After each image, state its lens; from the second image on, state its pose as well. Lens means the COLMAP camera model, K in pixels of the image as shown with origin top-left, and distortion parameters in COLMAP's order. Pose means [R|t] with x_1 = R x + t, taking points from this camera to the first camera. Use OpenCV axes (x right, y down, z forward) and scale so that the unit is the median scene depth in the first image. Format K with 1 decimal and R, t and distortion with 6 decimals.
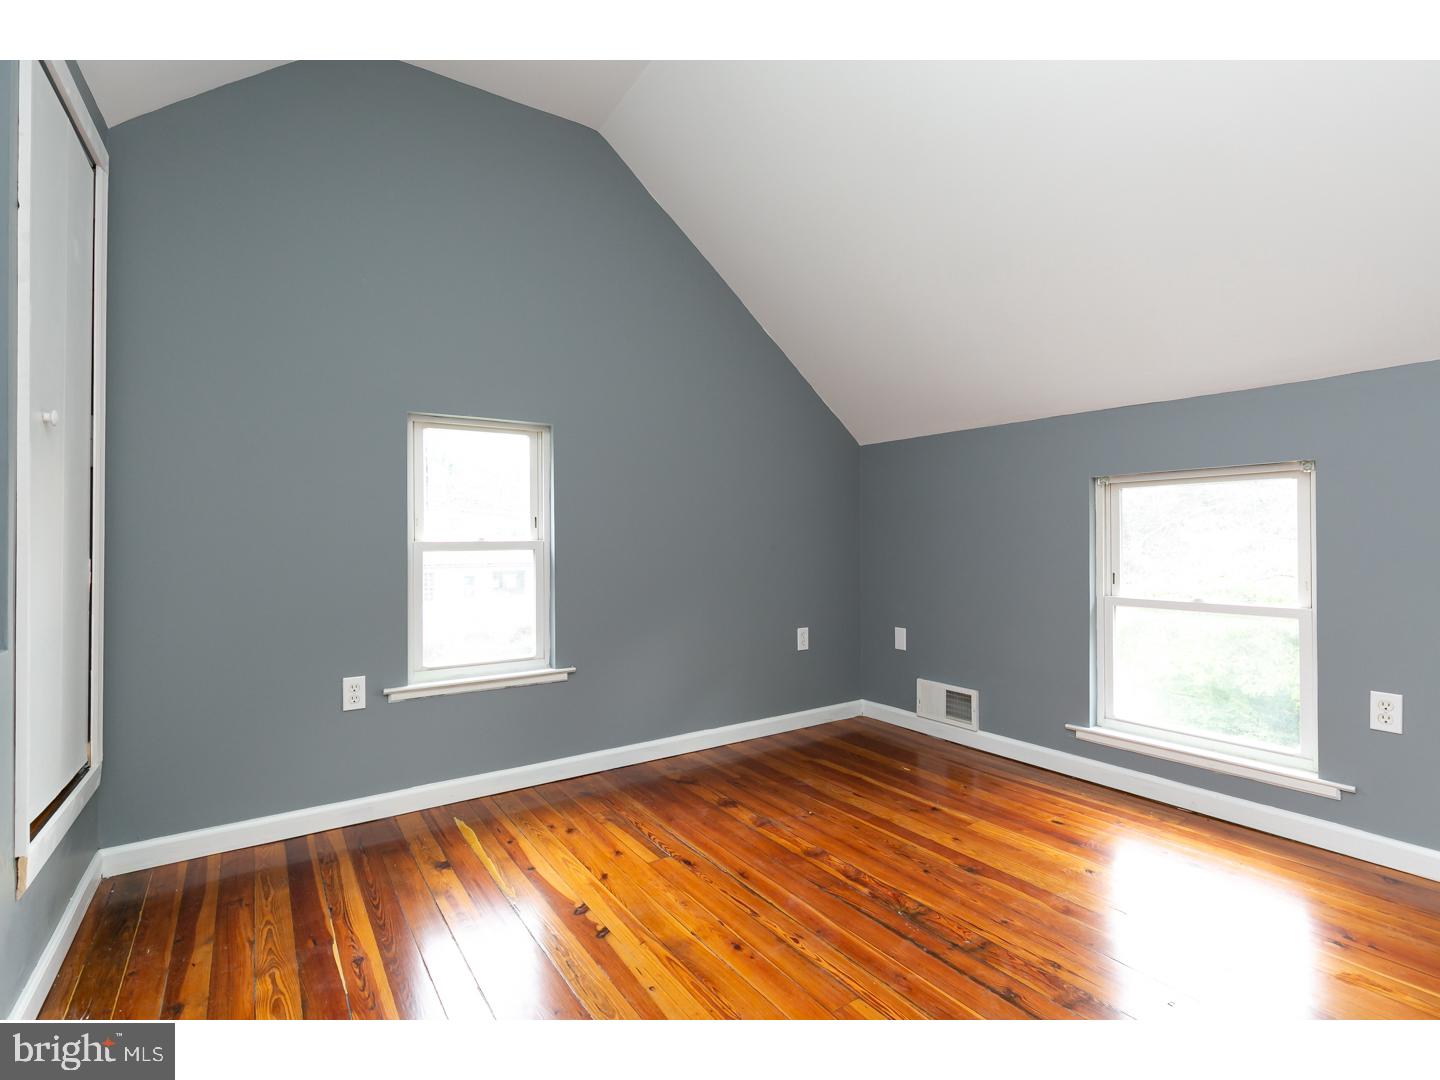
lens RADIAL K [[682.1, 0, 720.0], [0, 682.1, 540.0], [0, 0, 1]] dist [-0.000122, -0.000018]
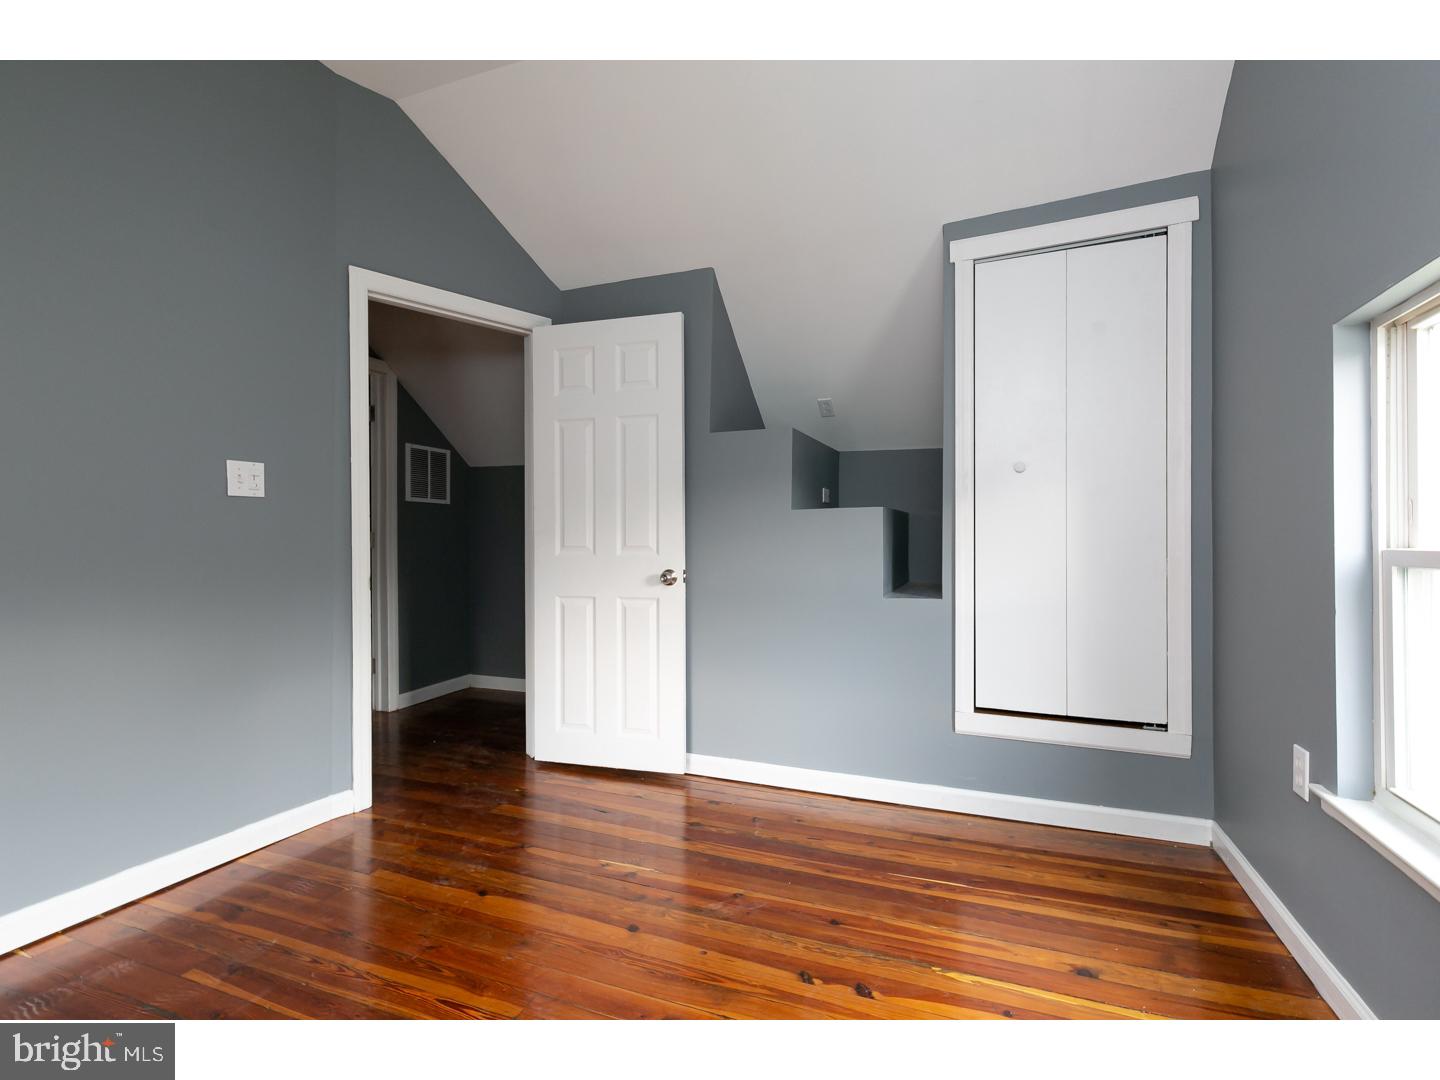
lens RADIAL K [[668.8, 0, 720.0], [0, 668.8, 540.0], [0, 0, 1]] dist [-0.000024, -0.000028]
pose [[-0.831114, 0.003881, -0.556089, 0.421730], [0.007567, 0.999962, -0.004331, -0.004095], [0.556051, -0.007807, -0.831111, 1.694988]]
